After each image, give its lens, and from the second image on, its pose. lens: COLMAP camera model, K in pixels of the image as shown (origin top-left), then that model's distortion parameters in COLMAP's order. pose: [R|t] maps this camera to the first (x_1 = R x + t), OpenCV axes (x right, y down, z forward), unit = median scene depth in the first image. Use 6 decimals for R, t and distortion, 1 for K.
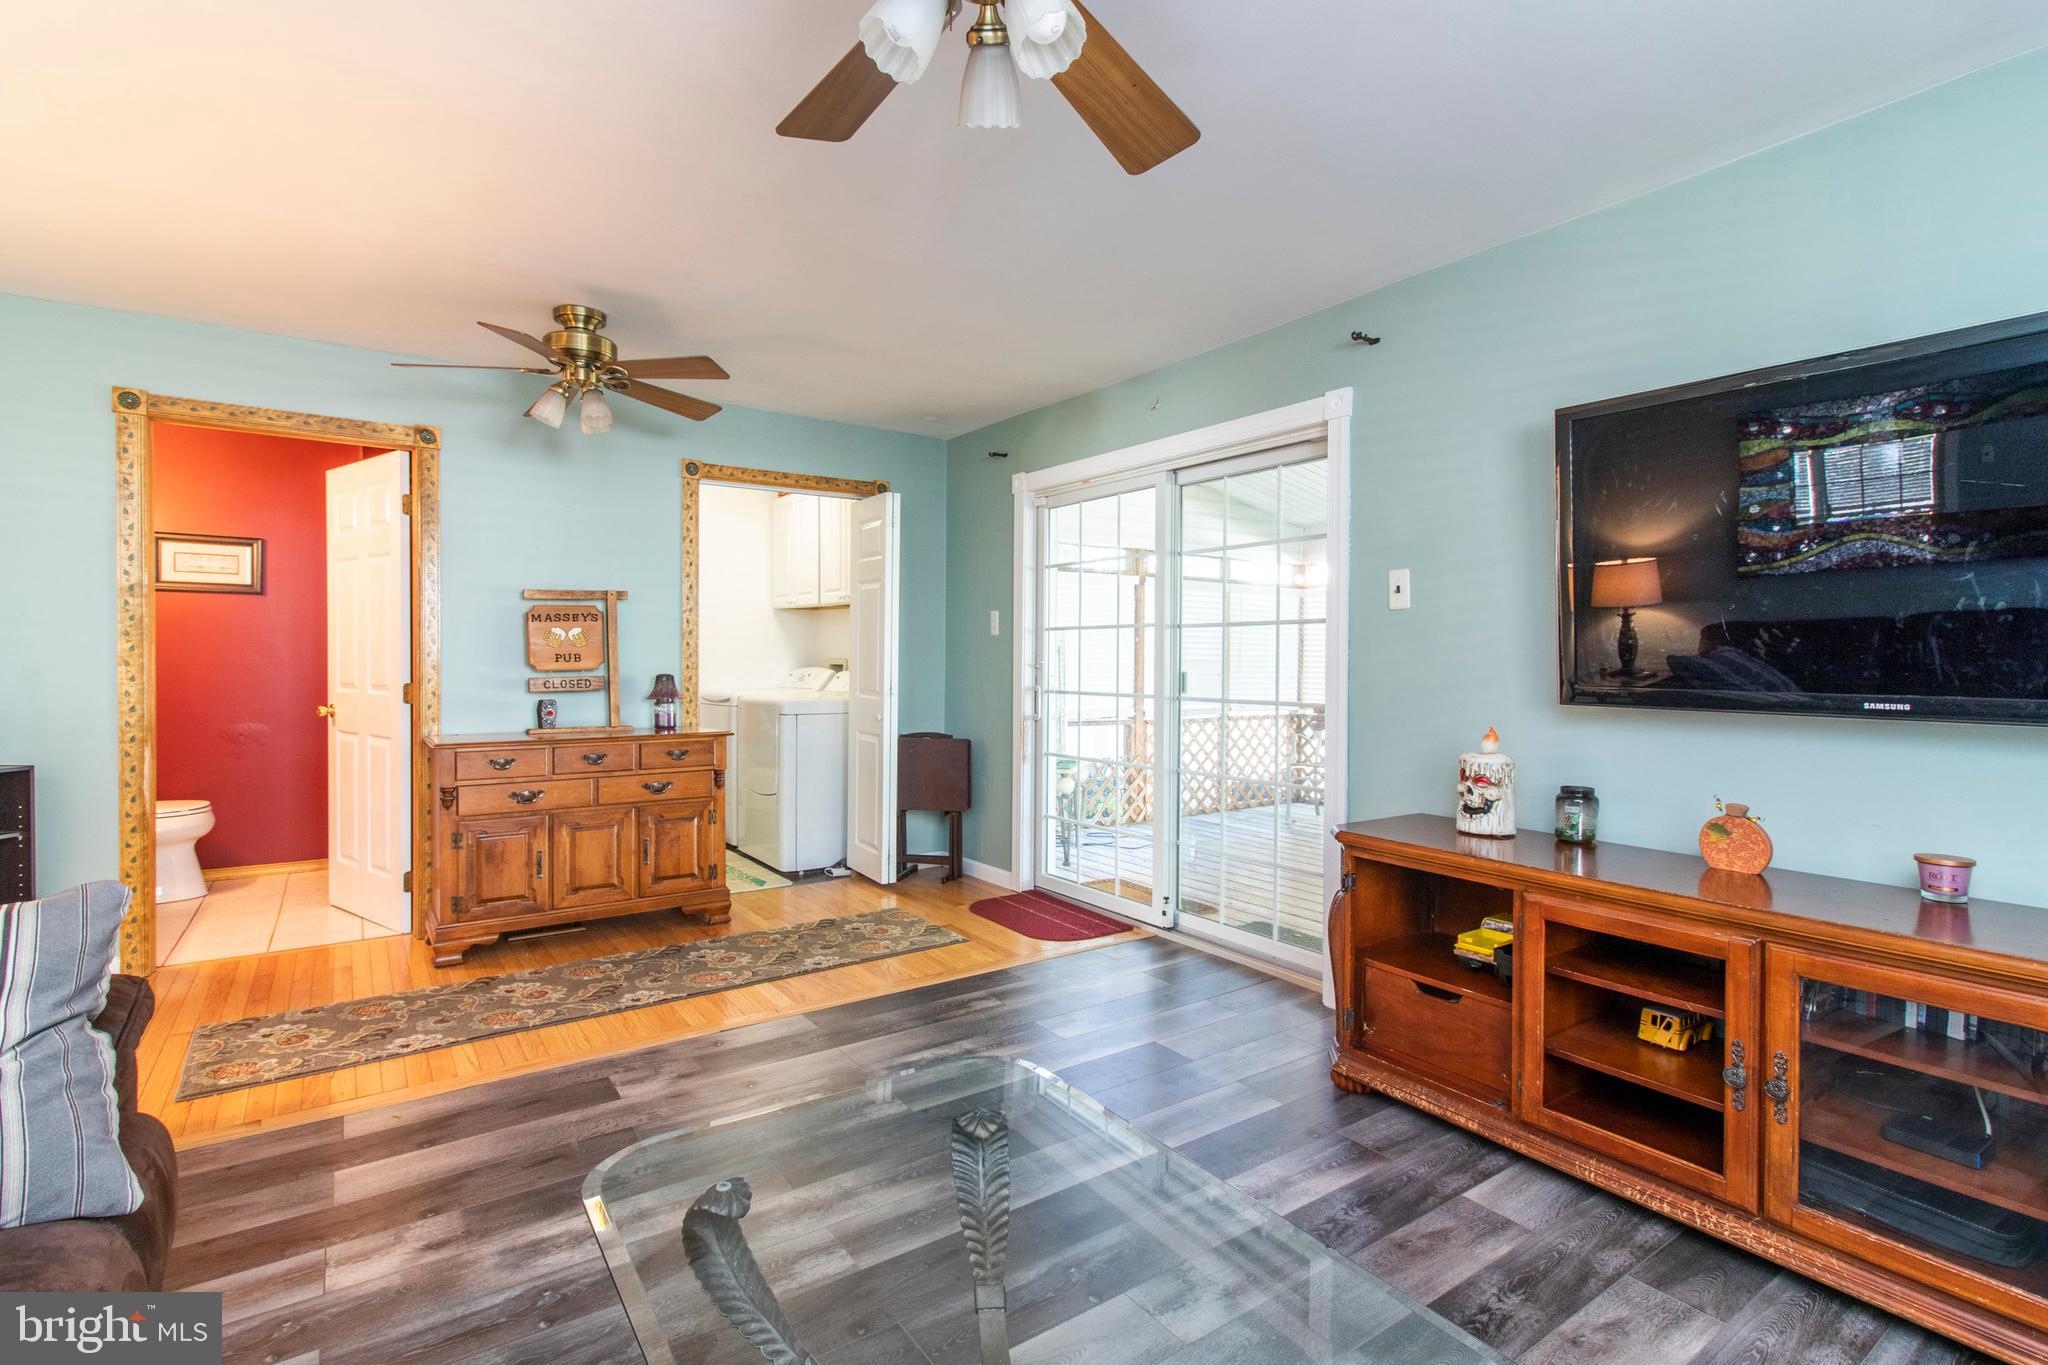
lens RADIAL K [[940.3, 0, 993.2], [0, 940.3, 659.1], [0, 0, 1]] dist [0.014354, -0.000089]
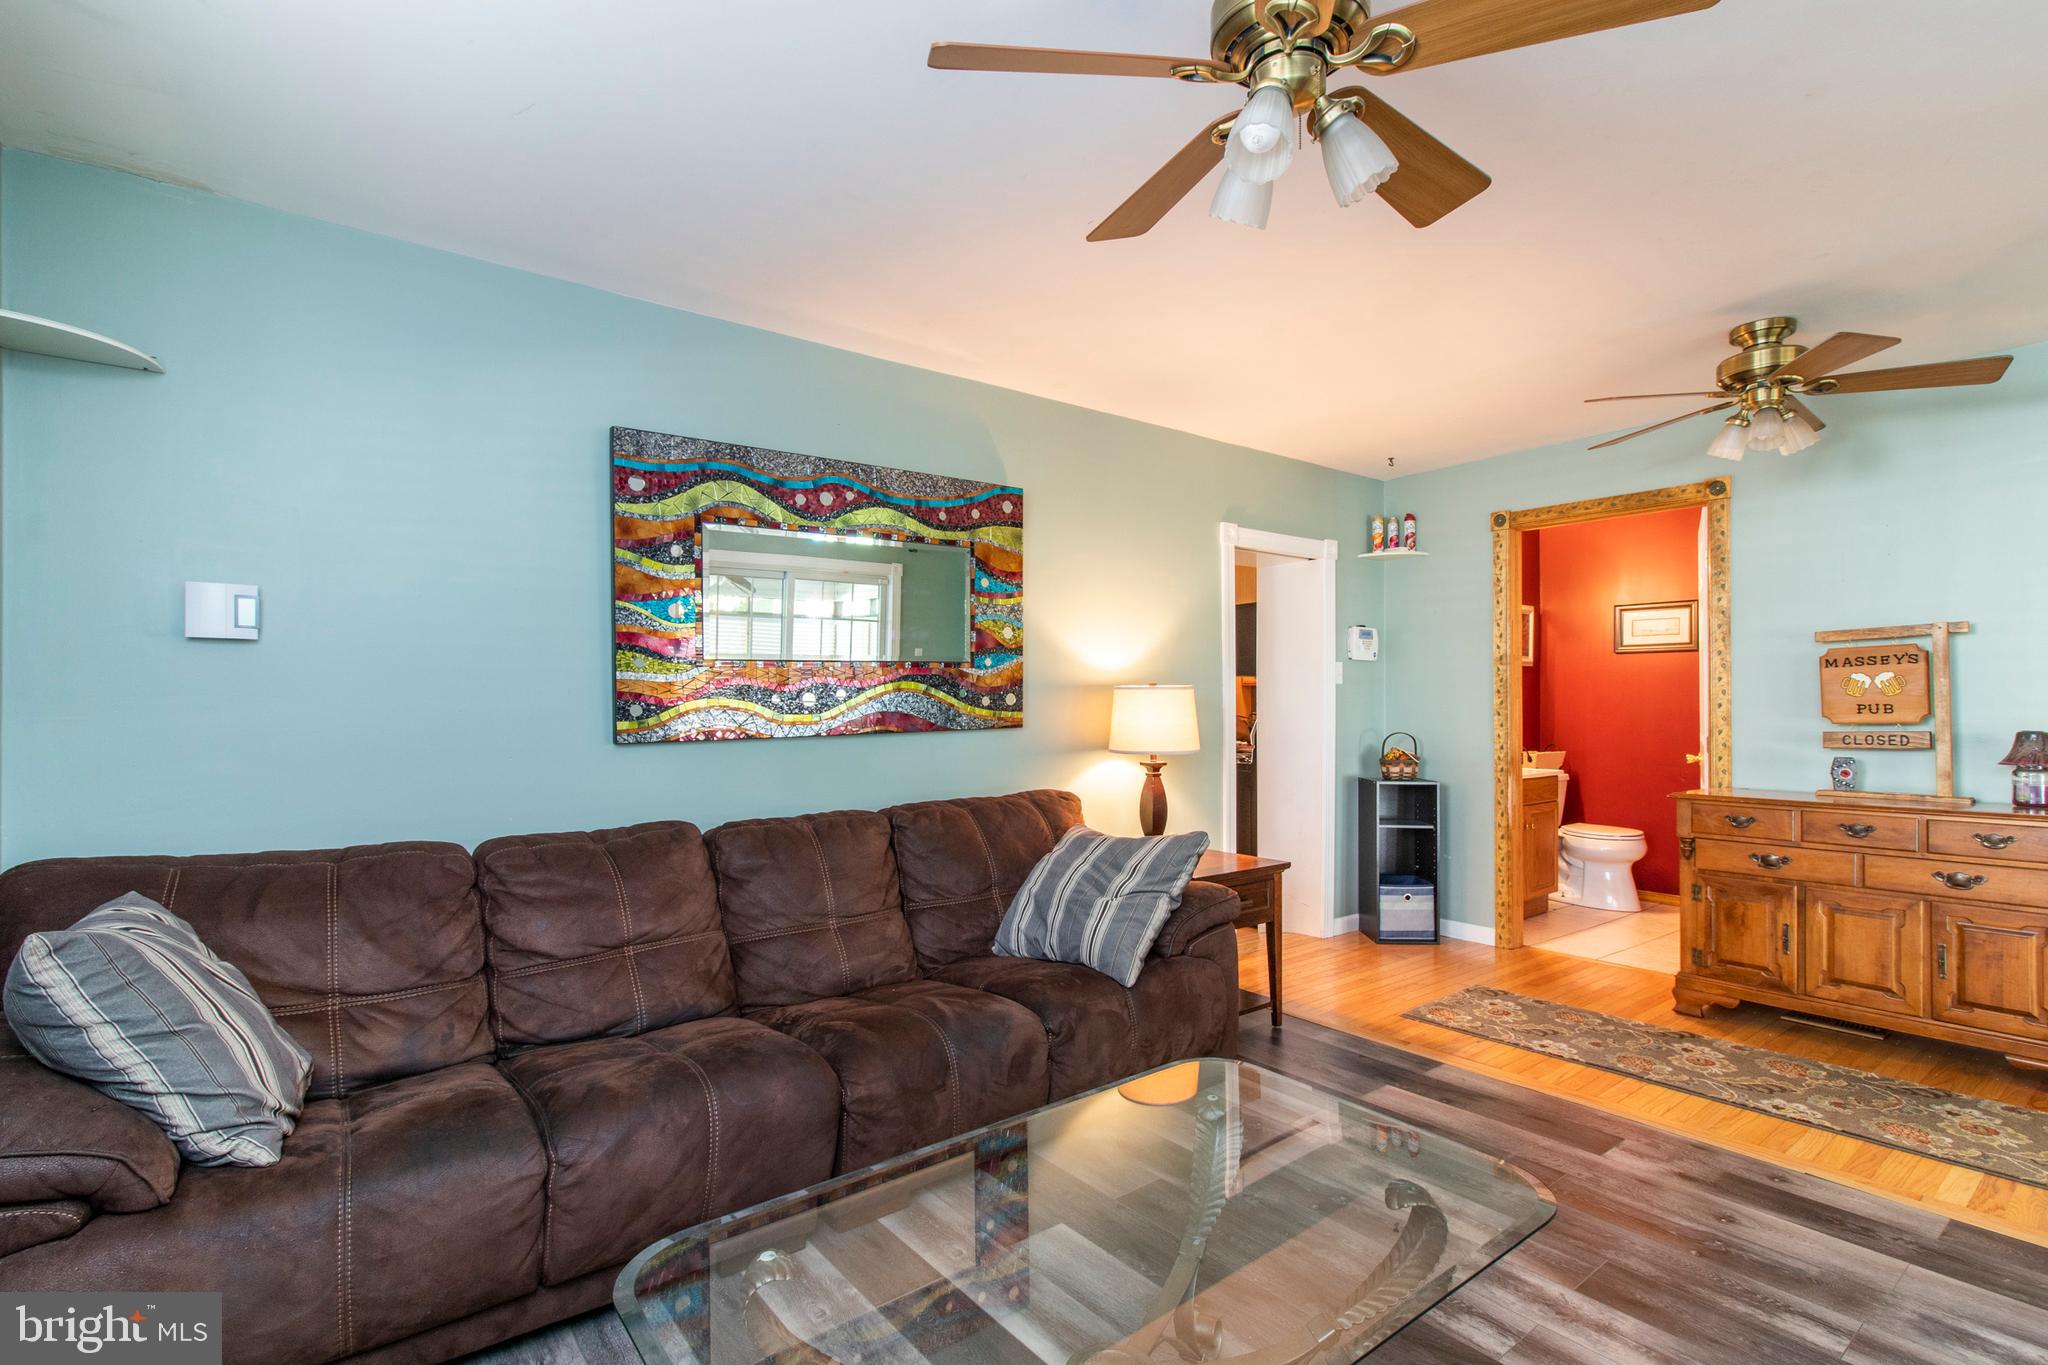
lens RADIAL K [[965.3, 0, 1032.3], [0, 965.3, 706.5], [0, 0, 1]] dist [-0.000546, 0.000354]
pose [[0.066686, -0.001097, -0.997773, 0.437571], [0.010654, 0.999943, -0.000387, -0.013762], [0.997717, -0.010604, 0.066694, 0.248098]]
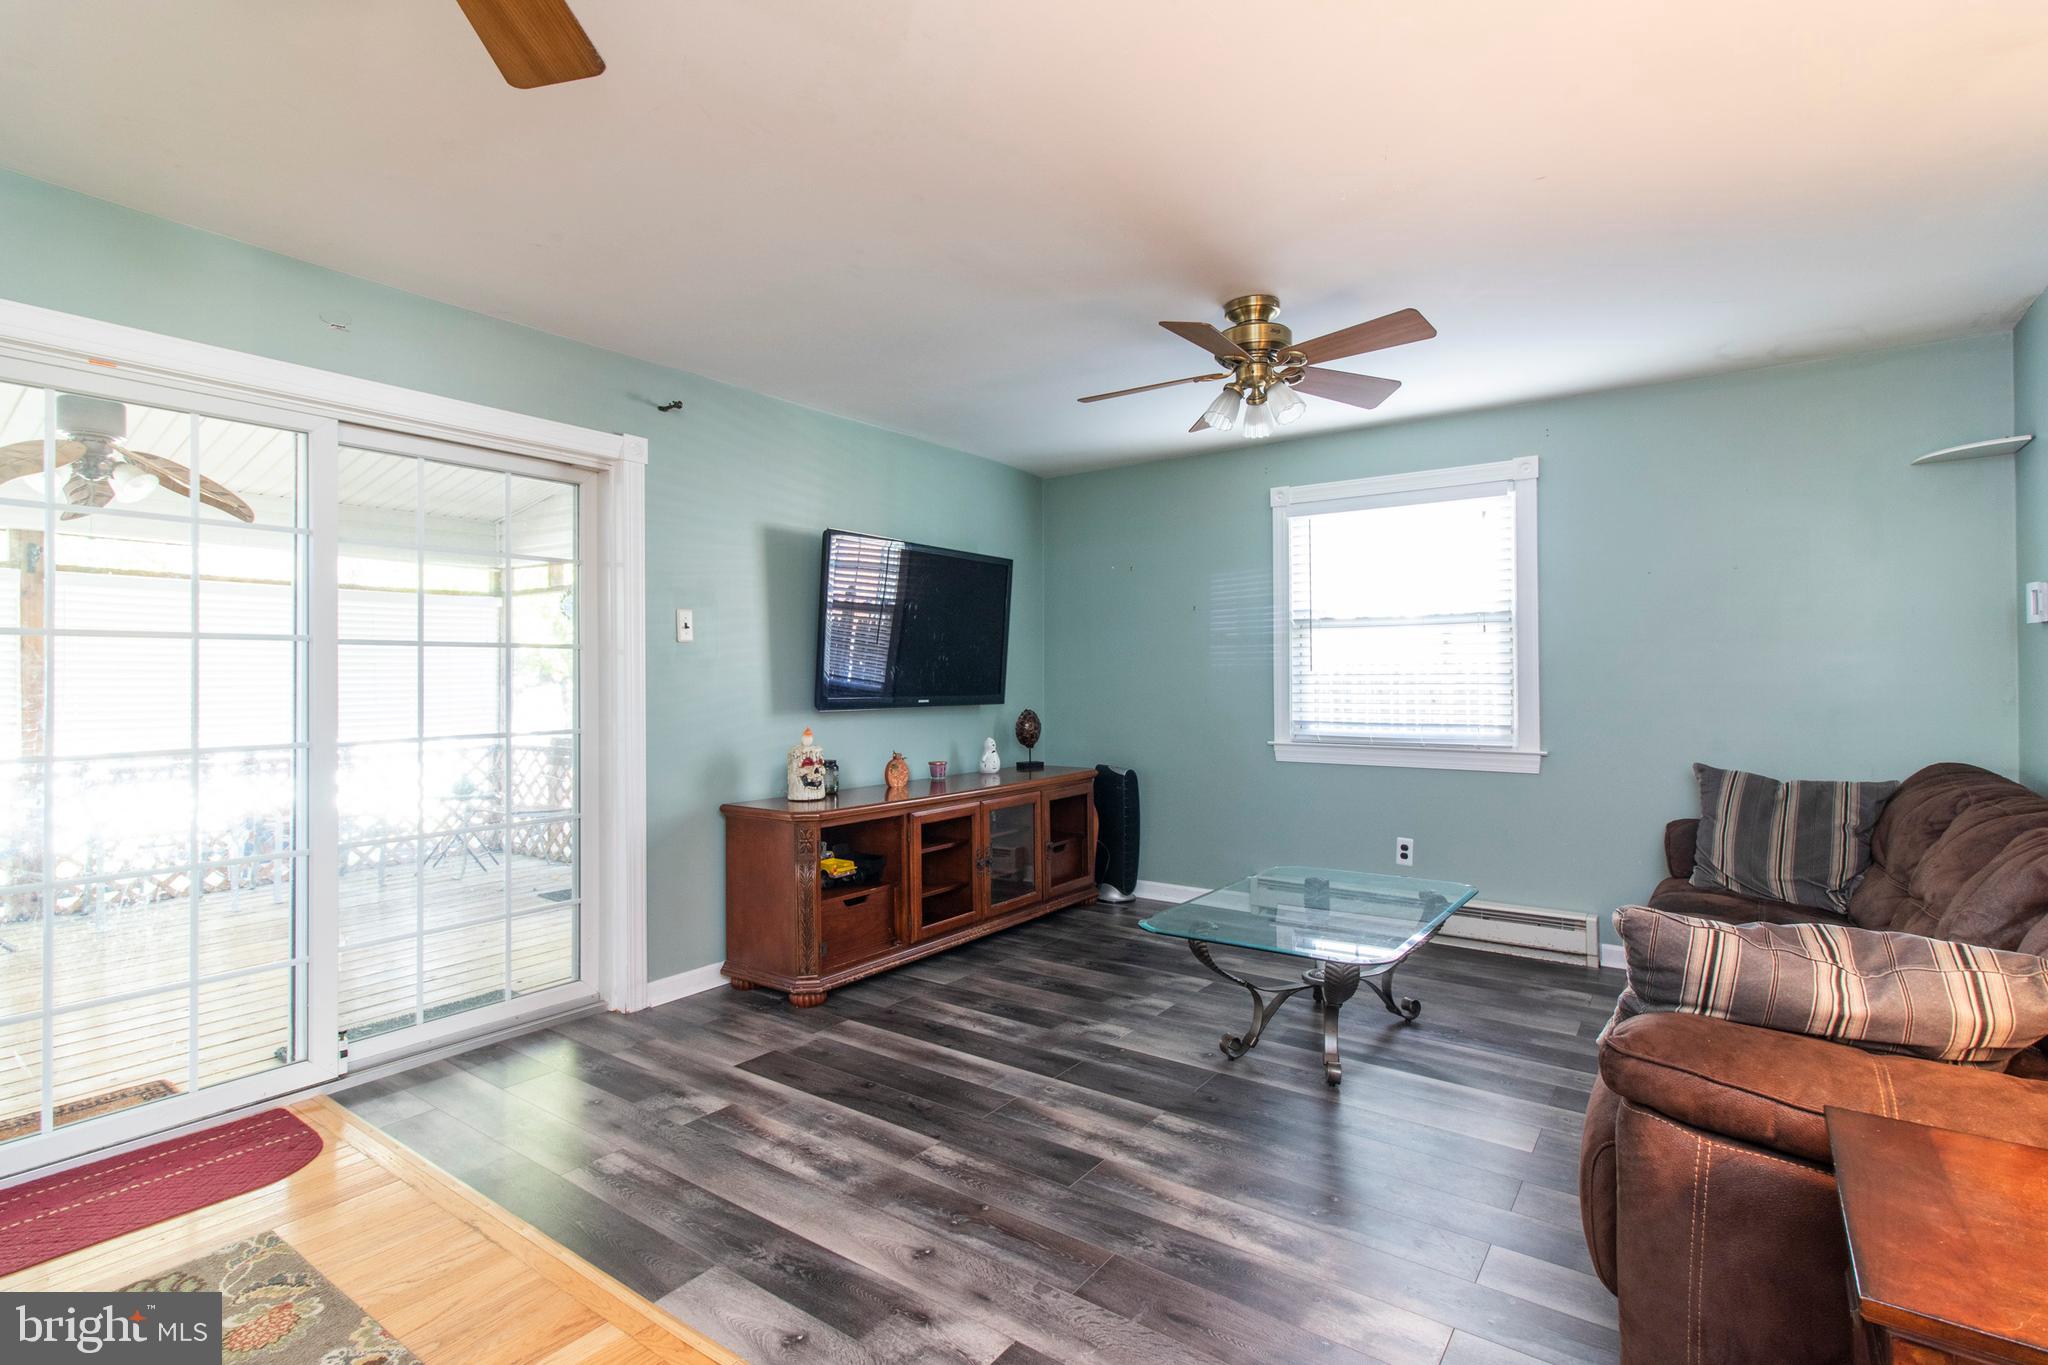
lens RADIAL K [[948.8, 0, 1023.9], [0, 948.8, 666.2], [0, 0, 1]] dist [0.003984, -0.000152]
pose [[-0.333609, 0.003876, 0.942704, -0.778985], [-0.005341, 0.999968, -0.006002, -0.016516], [-0.942696, -0.007037, -0.333578, 0.910262]]
